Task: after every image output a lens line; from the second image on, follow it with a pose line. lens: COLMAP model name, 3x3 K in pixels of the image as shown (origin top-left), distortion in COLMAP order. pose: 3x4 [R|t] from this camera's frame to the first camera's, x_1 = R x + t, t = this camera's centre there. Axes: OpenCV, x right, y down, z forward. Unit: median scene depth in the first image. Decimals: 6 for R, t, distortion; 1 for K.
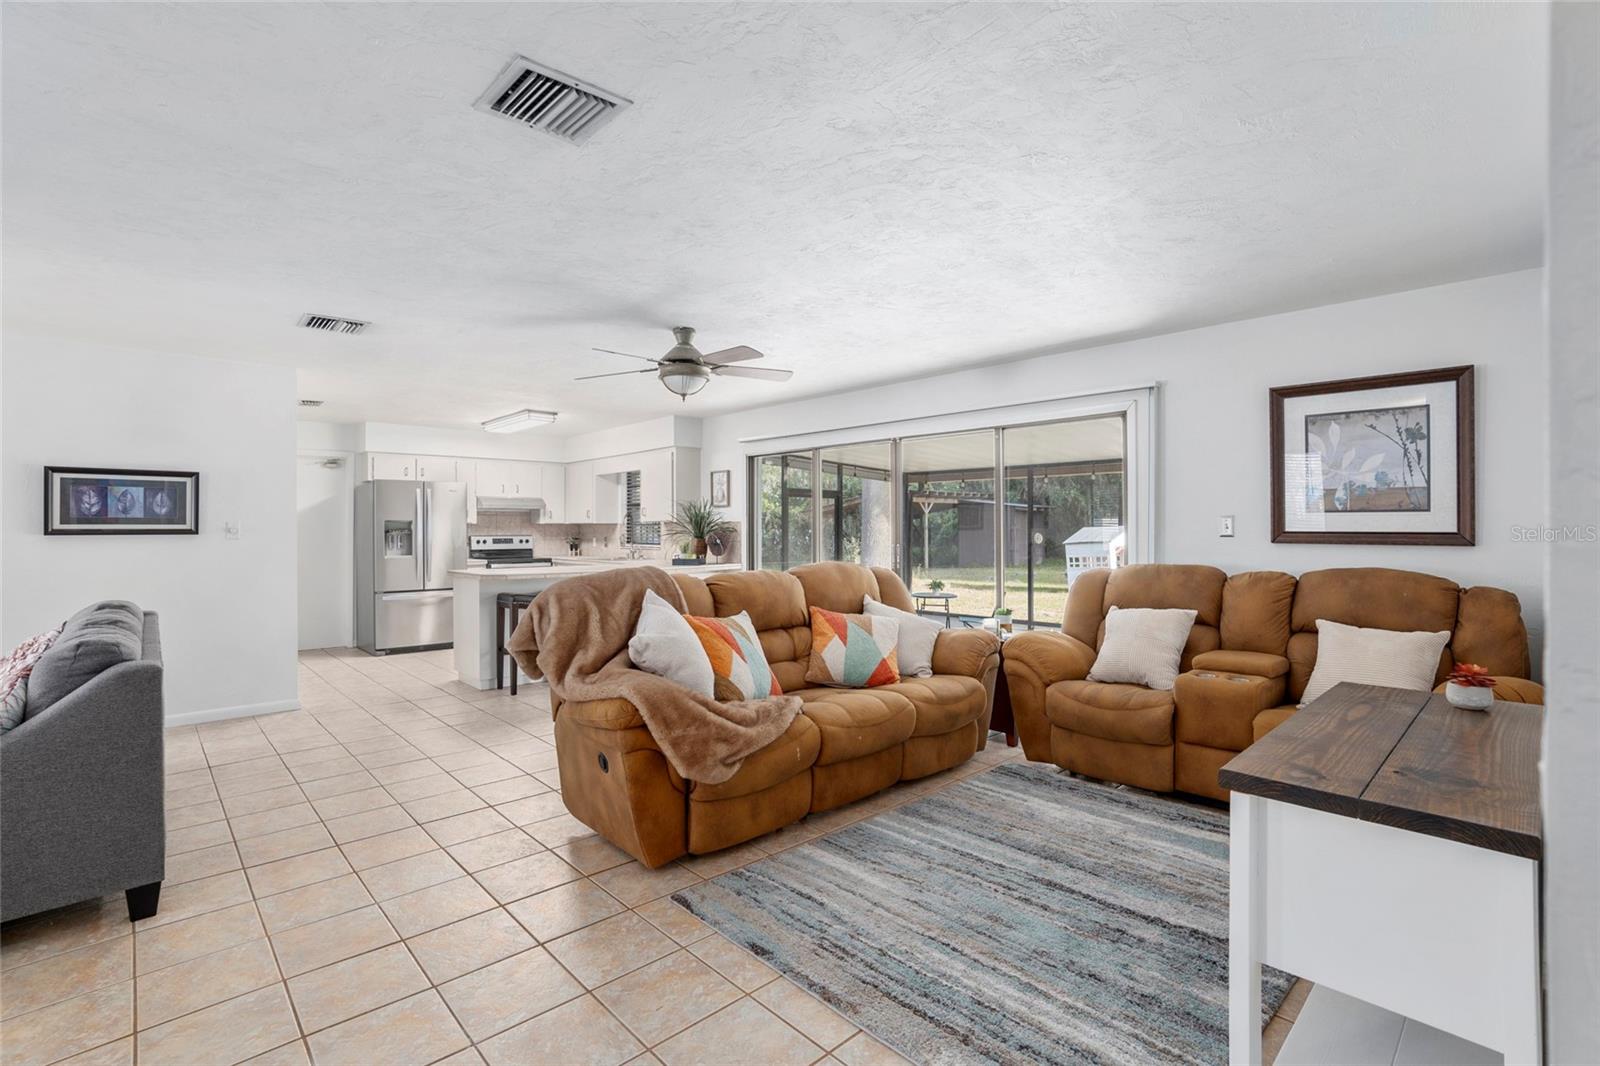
lens RADIAL K [[735.0, 0, 799.1], [0, 735.0, 531.5], [0, 0, 1]] dist [-0.016773, -0.000065]
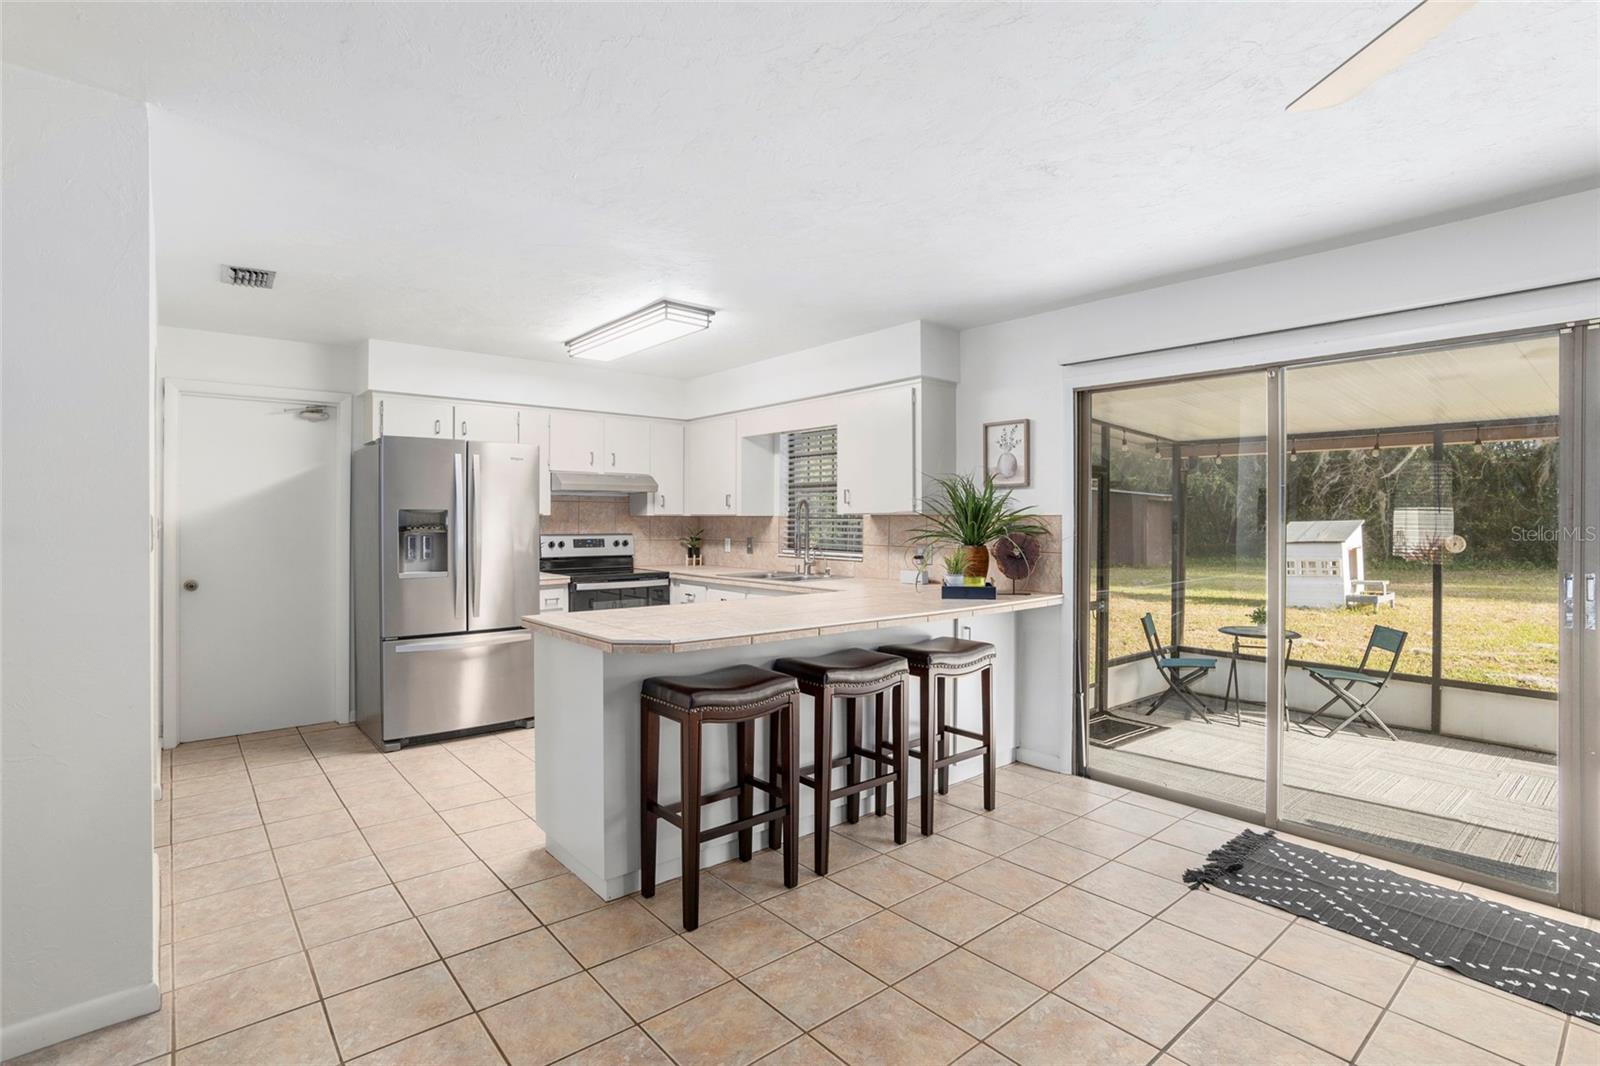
lens RADIAL K [[763.2, 0, 802.2], [0, 763.2, 525.4], [0, 0, 1]] dist [-0.020218, -0.000179]
pose [[0.999030, 0.005376, -0.043694, -0.206239], [-0.005207, 0.999979, 0.003981, -0.006076], [0.043715, -0.003749, 0.999037, 0.382597]]
